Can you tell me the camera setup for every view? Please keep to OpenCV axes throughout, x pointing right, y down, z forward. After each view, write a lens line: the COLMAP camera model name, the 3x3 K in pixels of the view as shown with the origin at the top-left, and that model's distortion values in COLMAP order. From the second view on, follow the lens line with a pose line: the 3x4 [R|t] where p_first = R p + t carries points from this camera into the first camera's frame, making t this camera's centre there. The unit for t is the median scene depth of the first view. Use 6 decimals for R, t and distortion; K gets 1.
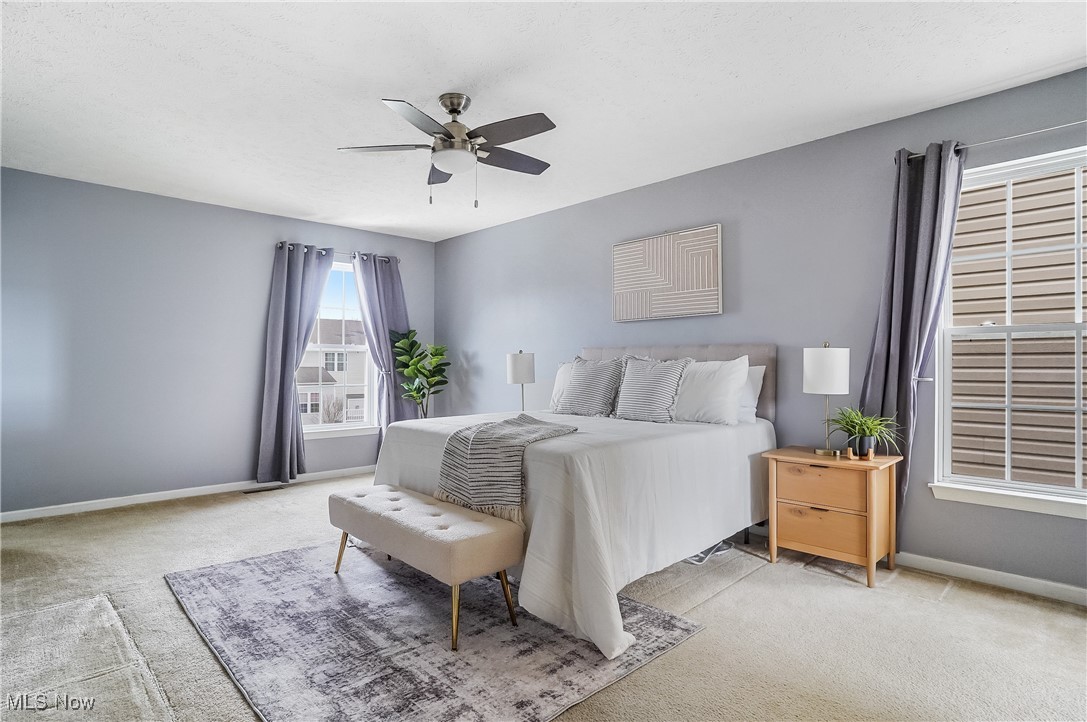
lens RADIAL K [[569.0, 0, 544.1], [0, 569.0, 363.7], [0, 0, 1]] dist [-0.059581, 0.025536]
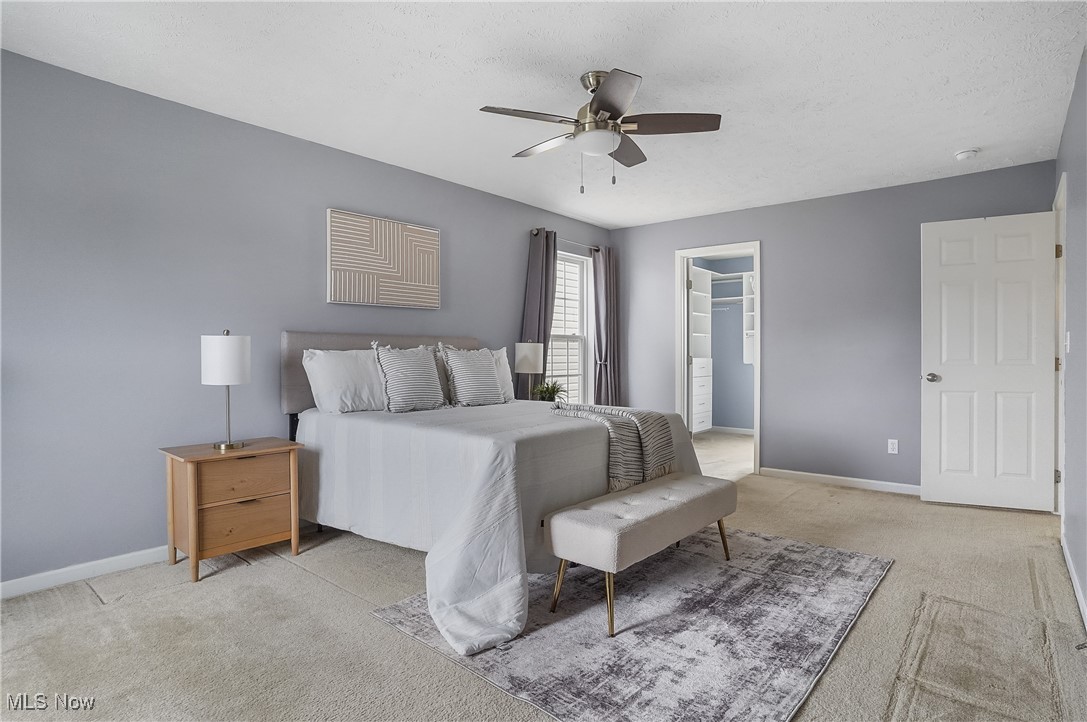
lens RADIAL K [[569.0, 0, 542.6], [0, 569.0, 359.0], [0, 0, 1]] dist [-0.059581, 0.025536]
pose [[-0.095802, -0.007957, 0.995369, -1.328831], [-0.004352, 0.999962, 0.007574, 0.003915], [-0.995391, -0.003607, -0.095833, 1.412956]]
